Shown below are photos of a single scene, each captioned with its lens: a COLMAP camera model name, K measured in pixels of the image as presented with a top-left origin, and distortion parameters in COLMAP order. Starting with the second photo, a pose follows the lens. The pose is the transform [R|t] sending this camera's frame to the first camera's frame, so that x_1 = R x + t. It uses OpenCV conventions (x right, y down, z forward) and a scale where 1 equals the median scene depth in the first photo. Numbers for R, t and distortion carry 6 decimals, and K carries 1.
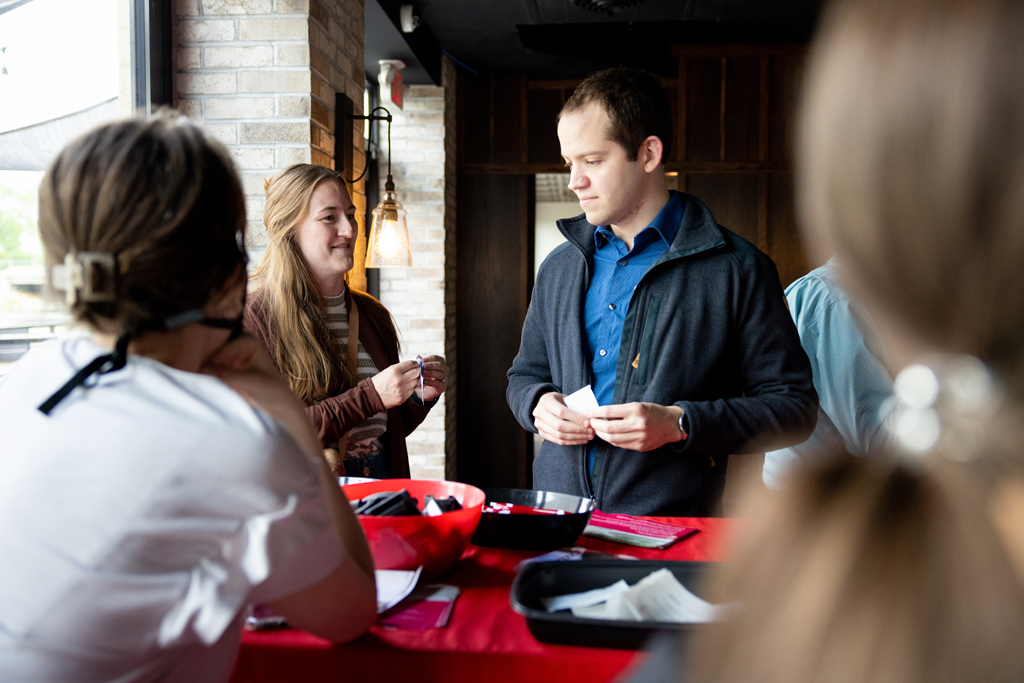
lens RADIAL K [[980.4, 0, 509.7], [0, 980.4, 335.4], [0, 0, 1]] dist [-0.003903, 0.000000]
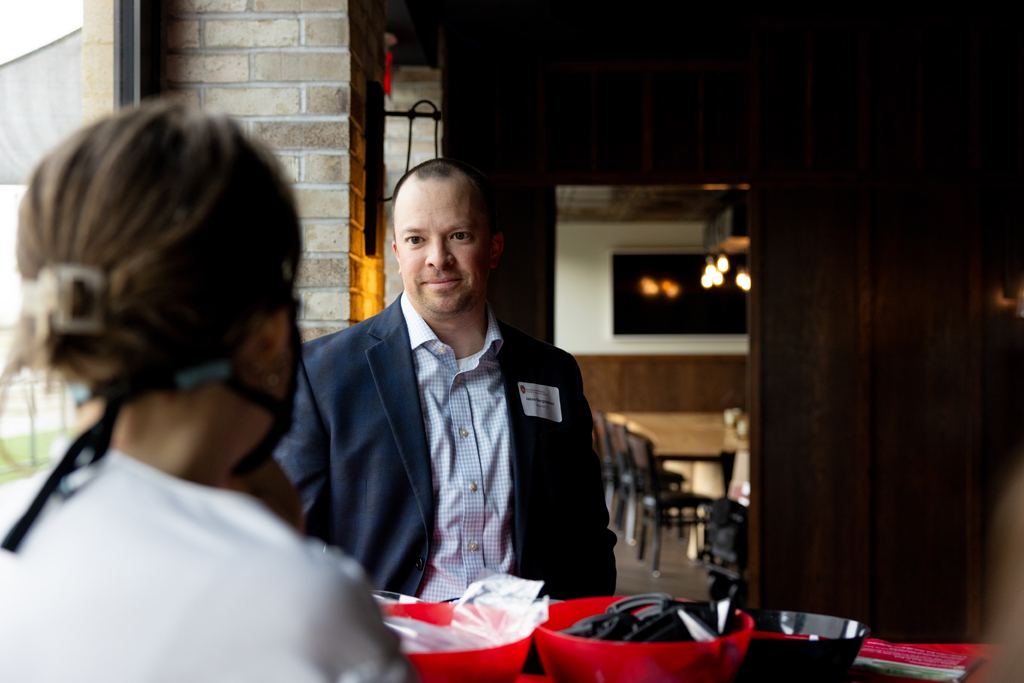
lens RADIAL K [[1359.5, 0, 512.4], [0, 1359.5, 346.4], [0, 0, 1]] dist [0.010249, 0.000000]
pose [[0.999168, -0.001673, 0.040757, -0.121305], [0.003460, 0.999033, -0.043820, -0.000548], [-0.040644, 0.043925, 0.998208, -0.030101]]
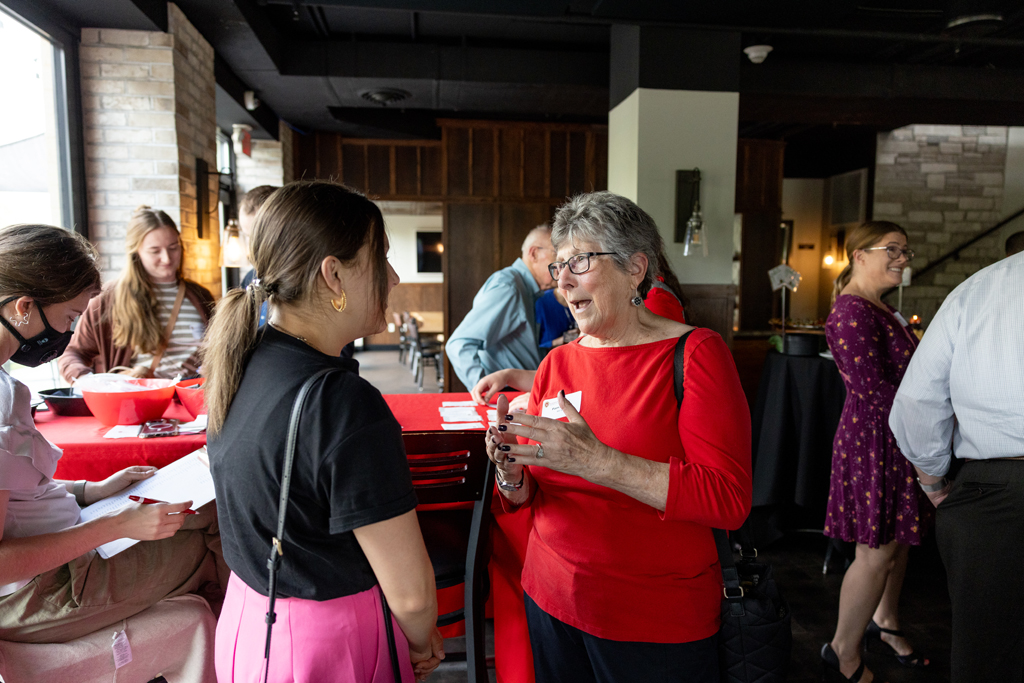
lens RADIAL K [[697.0, 0, 517.6], [0, 697.0, 340.9], [0, 0, 1]] dist [-0.008164, -0.001608]
pose [[0.974062, -0.023235, 0.225083, 0.081882], [0.012849, 0.998789, 0.047499, 0.006858], [-0.225914, -0.043375, 0.973181, -0.274481]]
